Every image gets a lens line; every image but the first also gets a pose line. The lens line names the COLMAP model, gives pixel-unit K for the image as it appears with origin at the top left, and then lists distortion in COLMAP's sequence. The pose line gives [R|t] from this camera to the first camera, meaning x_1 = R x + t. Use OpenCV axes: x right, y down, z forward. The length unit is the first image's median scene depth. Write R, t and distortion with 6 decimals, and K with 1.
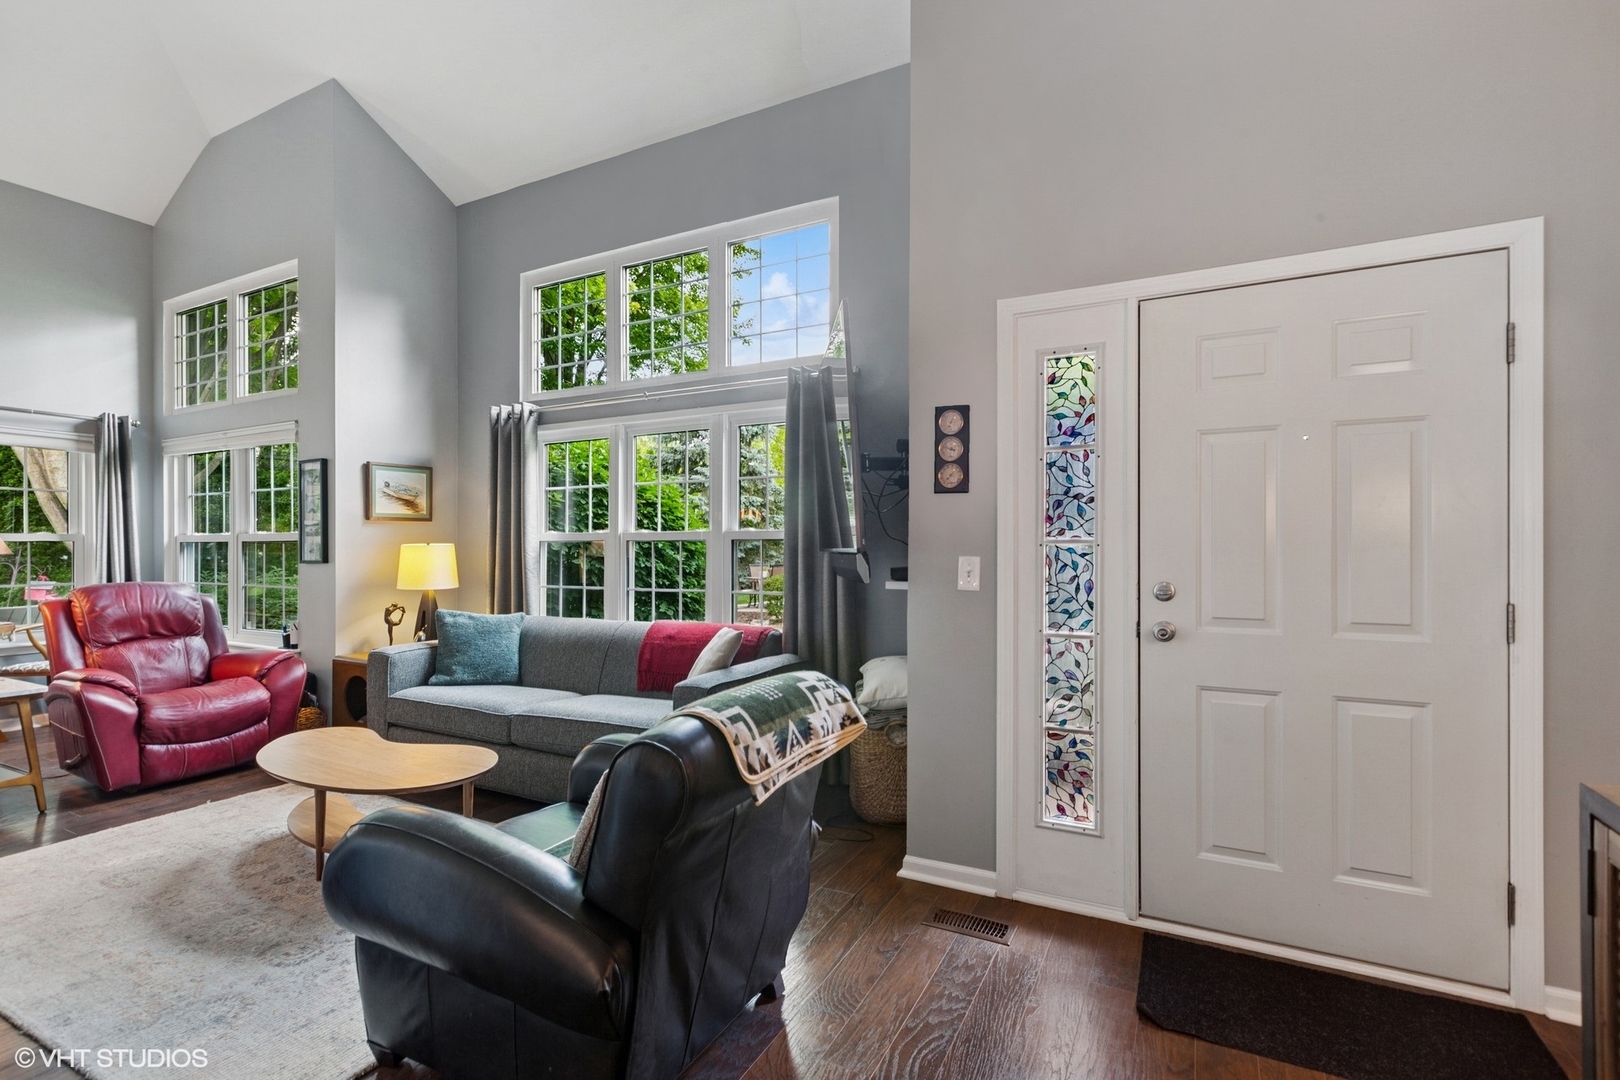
lens RADIAL K [[755.4, 0, 781.4], [0, 755.4, 557.0], [0, 0, 1]] dist [0.001481, 0.000558]
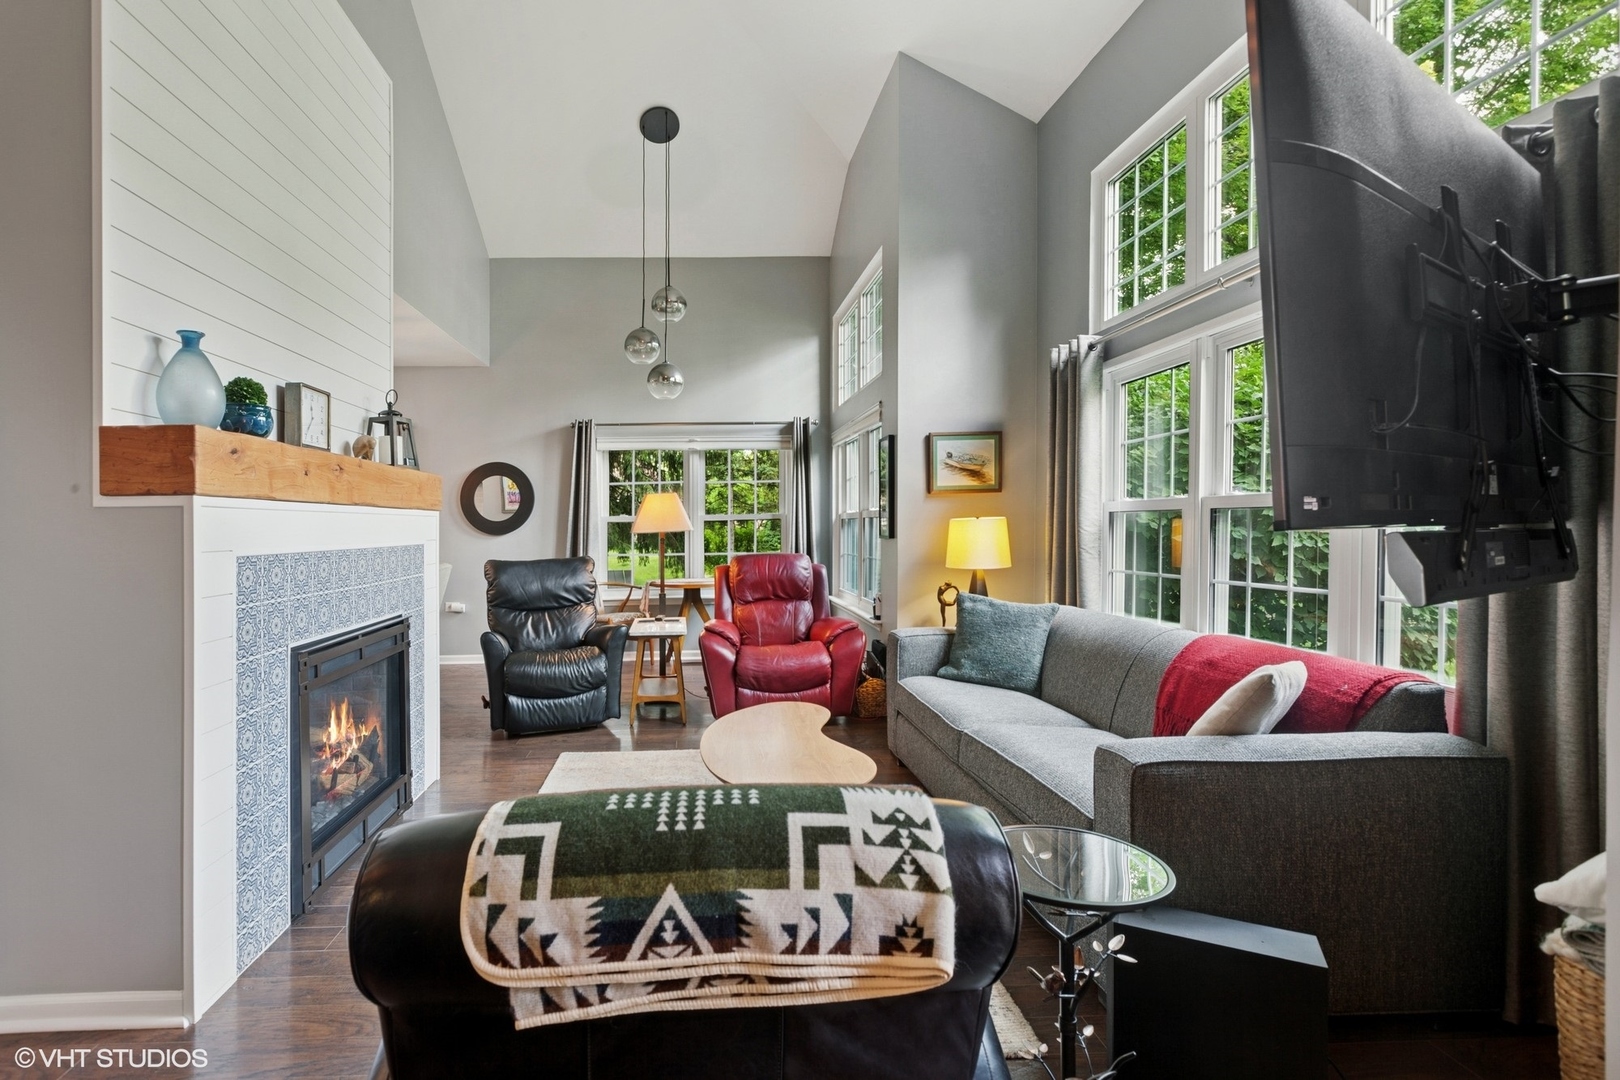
lens RADIAL K [[765.0, 0, 741.4], [0, 765.0, 536.0], [0, 0, 1]] dist [0.008856, 0.000206]
pose [[0.507995, 0.005721, -0.861341, 0.198433], [0.002519, 0.999964, 0.008128, -0.004429], [0.861356, -0.006299, 0.507962, 0.347833]]
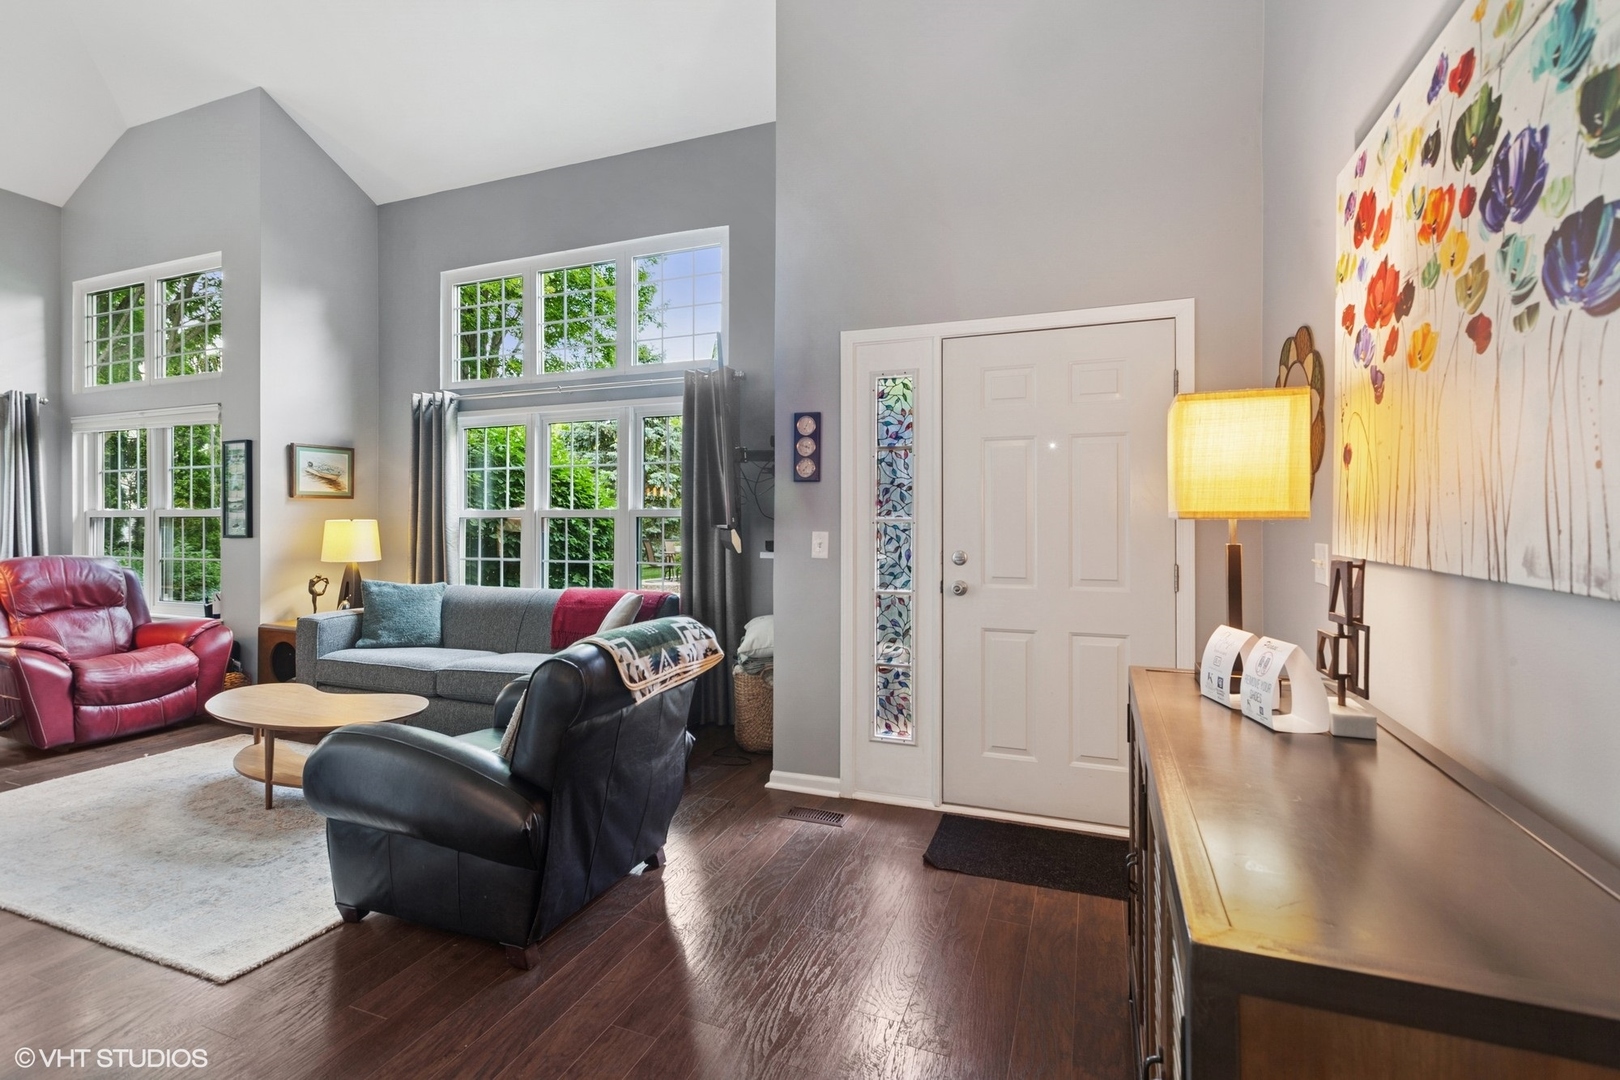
lens RADIAL K [[762.1, 0, 799.3], [0, 762.1, 529.9], [0, 0, 1]] dist [0.001635, 0.000128]
pose [[0.992241, 0.000924, 0.124329, 0.037926], [-0.000495, 0.999994, -0.003482, 0.000666], [-0.124331, 0.003393, 0.992235, -0.189284]]
